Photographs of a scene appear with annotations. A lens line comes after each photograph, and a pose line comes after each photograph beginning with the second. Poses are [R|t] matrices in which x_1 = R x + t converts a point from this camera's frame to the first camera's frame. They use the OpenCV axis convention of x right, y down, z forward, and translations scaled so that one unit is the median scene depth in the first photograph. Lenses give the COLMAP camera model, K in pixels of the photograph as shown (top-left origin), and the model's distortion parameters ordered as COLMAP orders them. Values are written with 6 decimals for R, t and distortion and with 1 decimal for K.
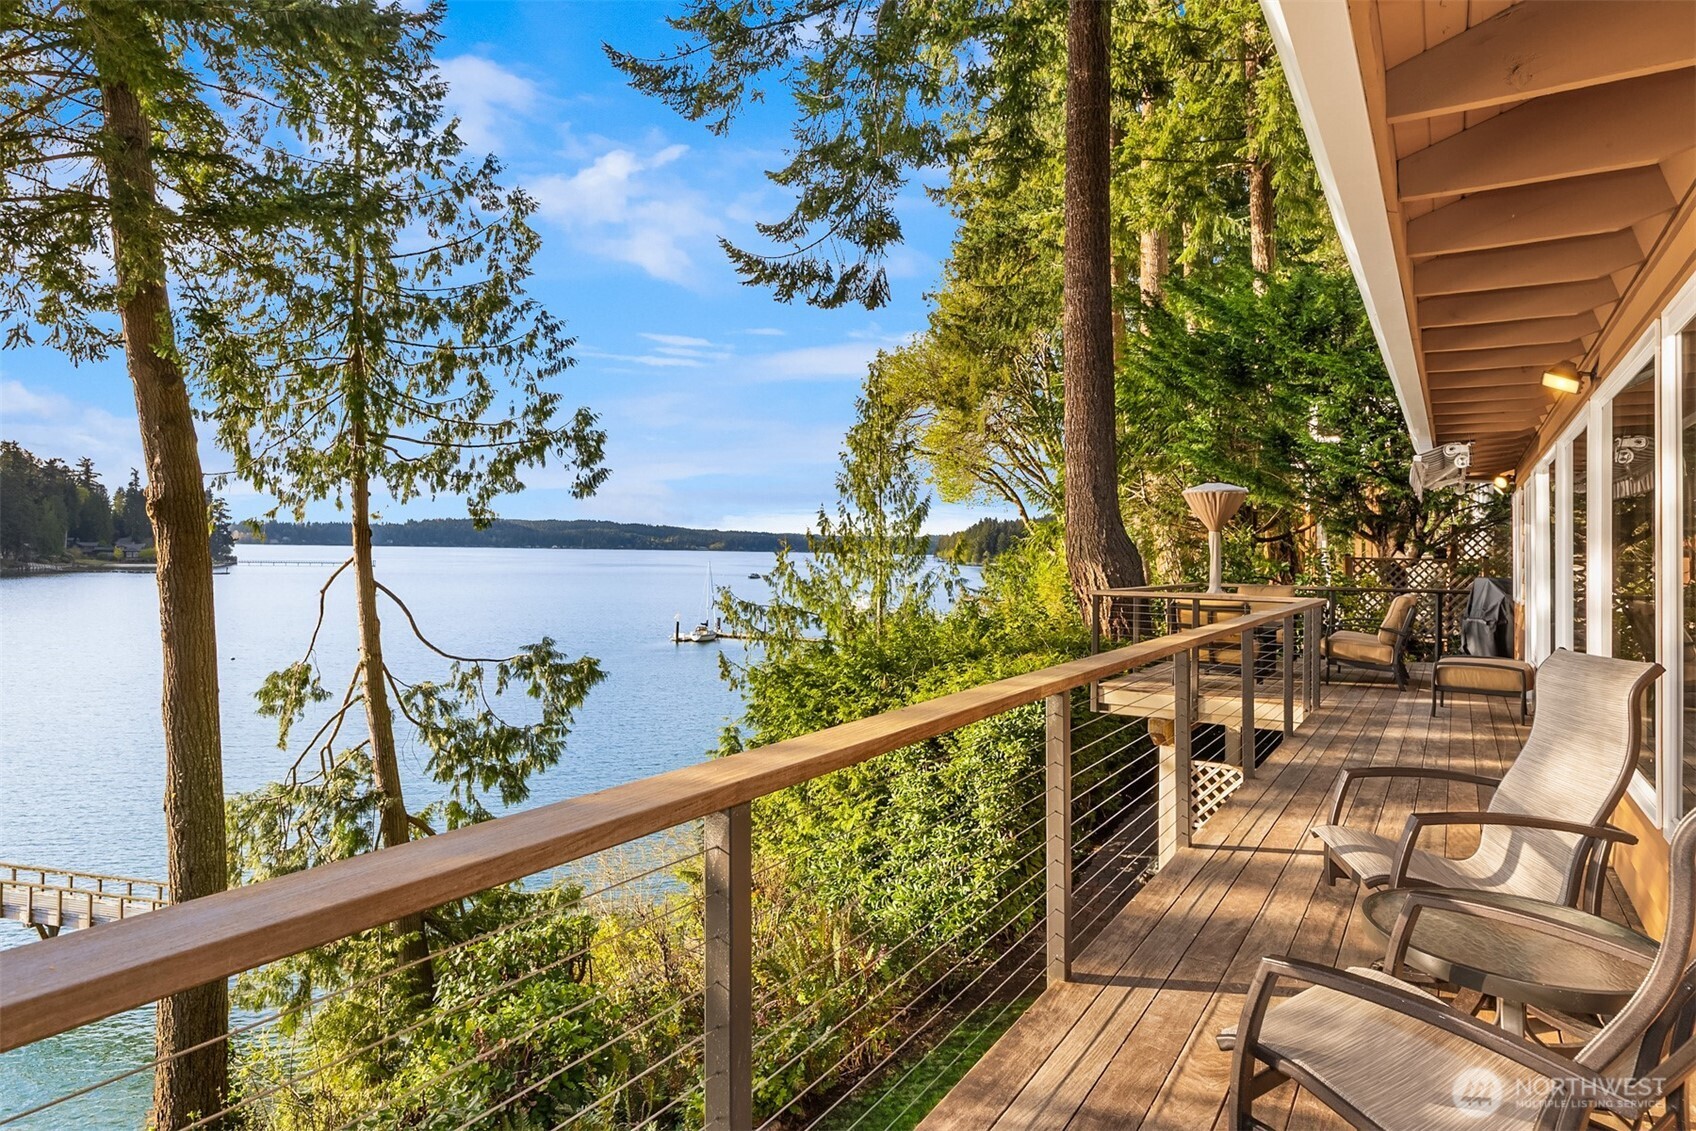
lens RADIAL K [[955.3, 0, 854.6], [0, 955.3, 560.5], [0, 0, 1]] dist [0.015510, 0.004248]
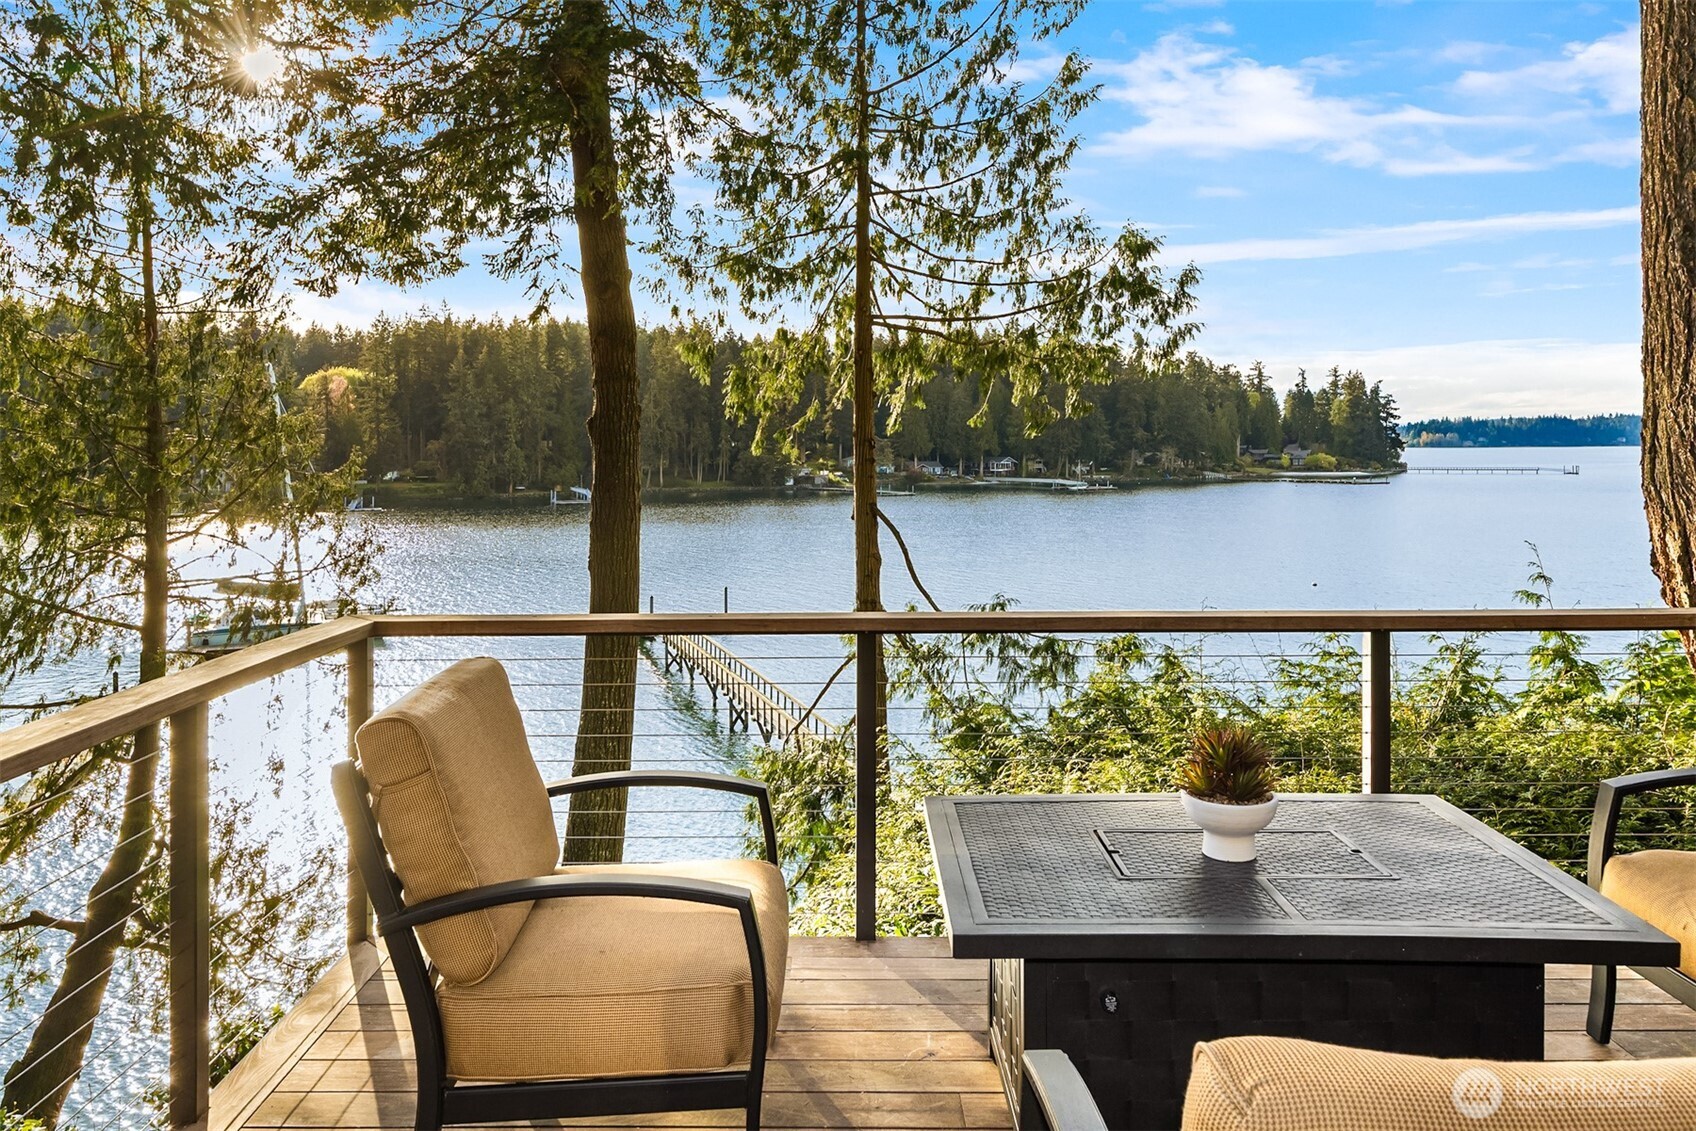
lens RADIAL K [[1208.3, 0, 850.9], [0, 1208.3, 454.8], [0, 0, 1]] dist [0.012488, -0.002754]
pose [[0.480237, -0.014491, -0.877019, 0.289374], [0.006427, 0.999895, -0.013002, -0.005076], [0.877115, 0.000608, 0.480279, 0.417517]]
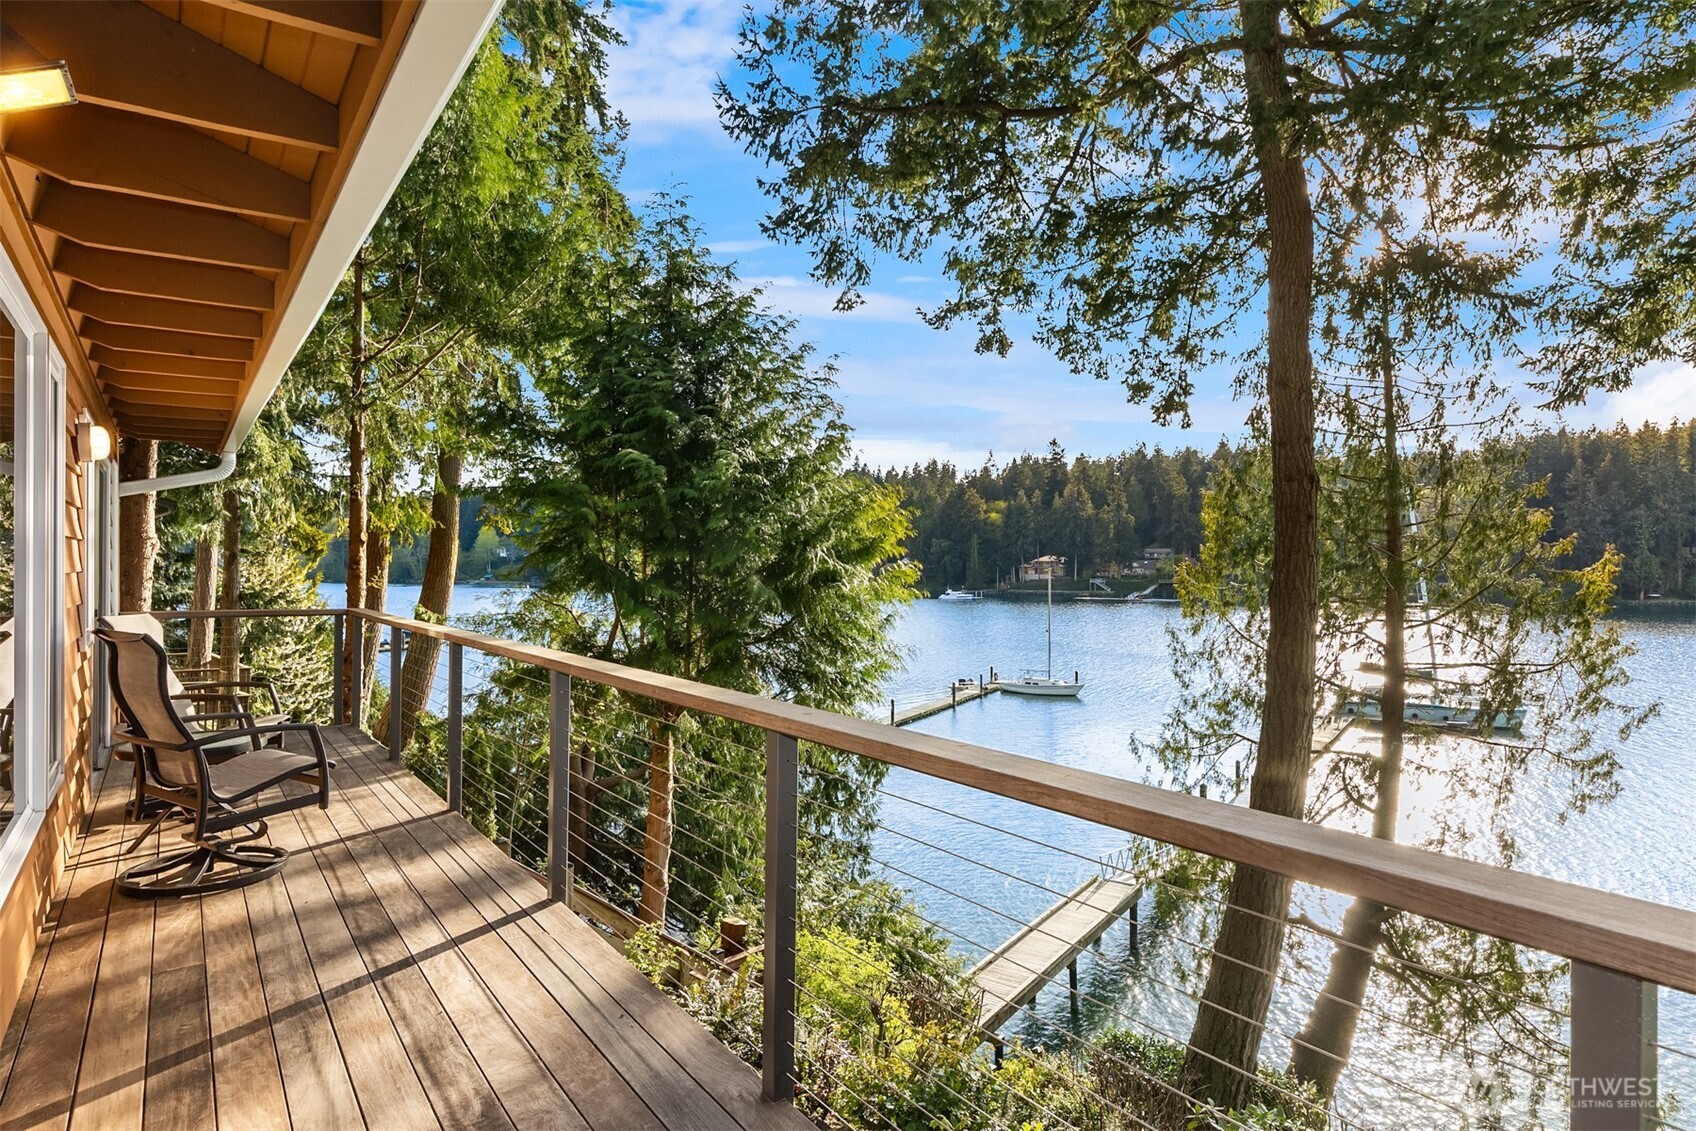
lens RADIAL K [[955.3, 0, 838.7], [0, 955.3, 562.6], [0, 0, 1]] dist [0.015510, 0.004248]
pose [[-0.427818, -0.012610, -0.903777, 0.208296], [-0.014459, 0.999870, -0.007106, 0.001631], [0.903749, 0.010028, -0.427945, 0.312223]]
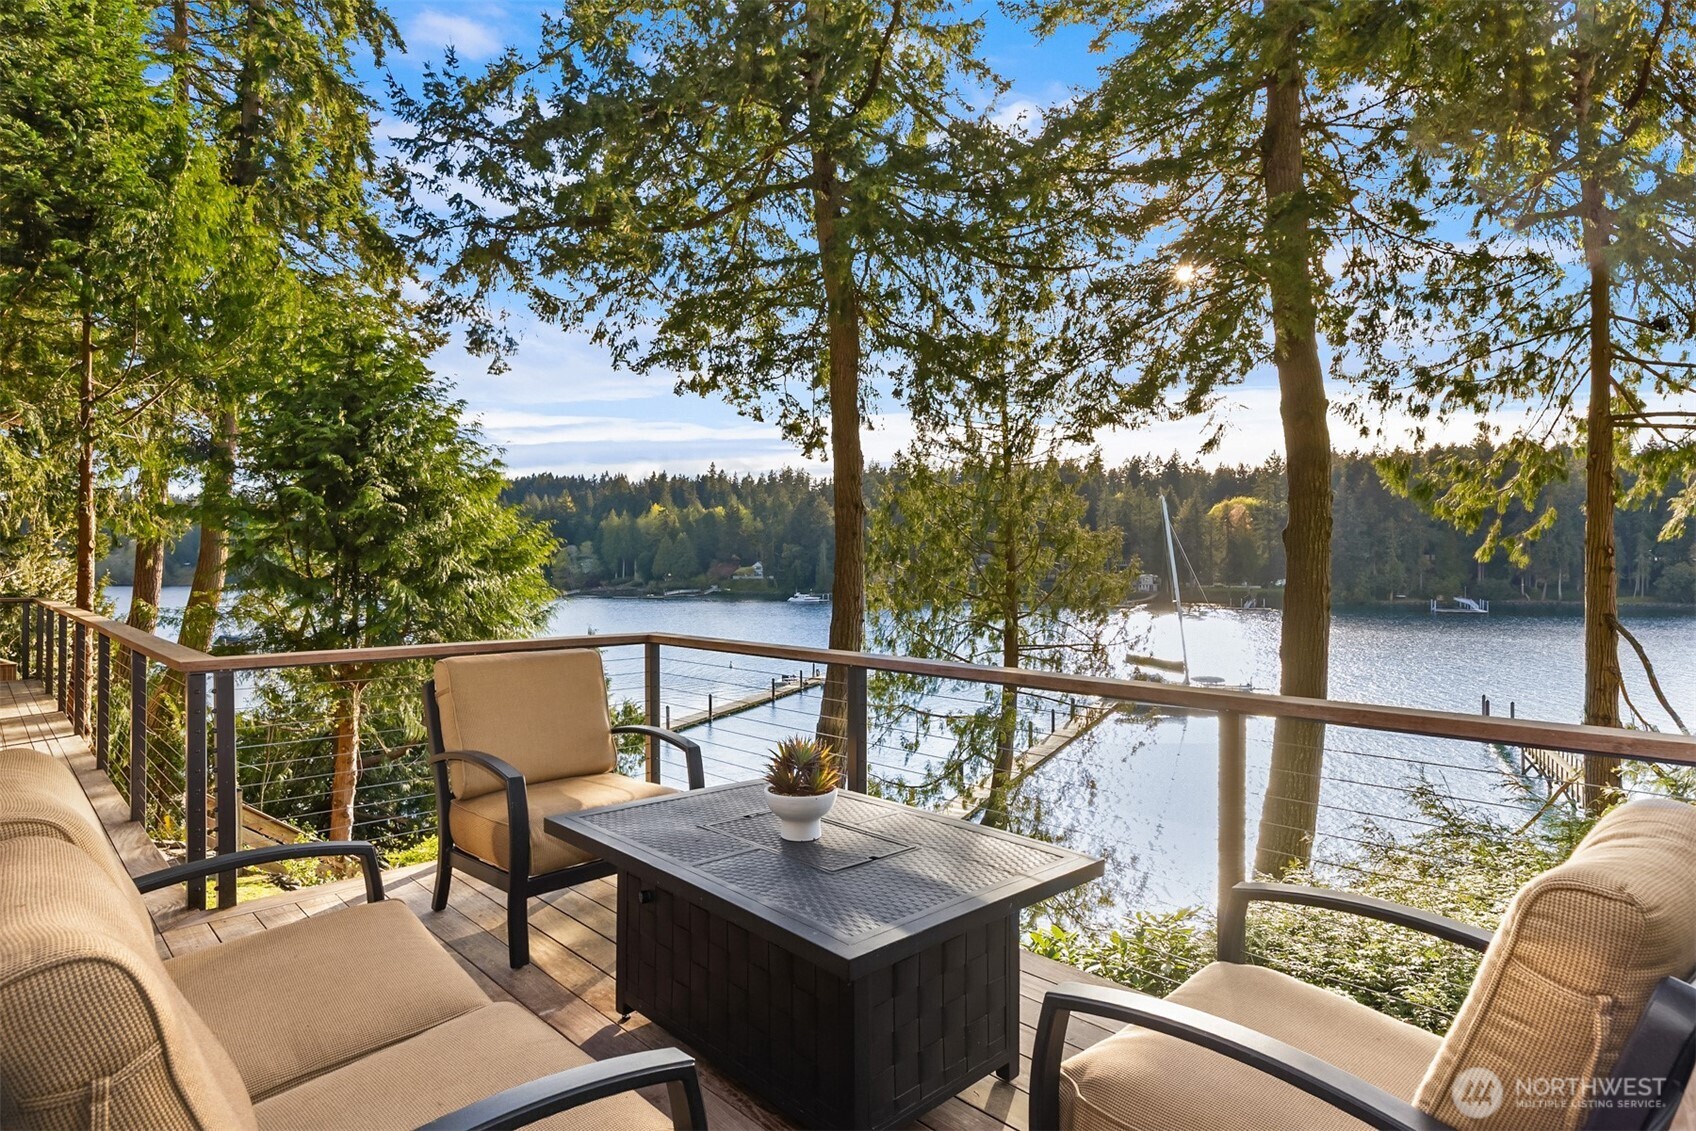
lens RADIAL K [[955.3, 0, 857.8], [0, 955.3, 571.8], [0, 0, 1]] dist [0.015510, 0.004248]
pose [[-0.298753, -0.008122, -0.954296, 0.320452], [-0.014867, 0.999882, -0.003855, 0.000245], [0.954215, 0.013036, -0.298839, 0.560852]]
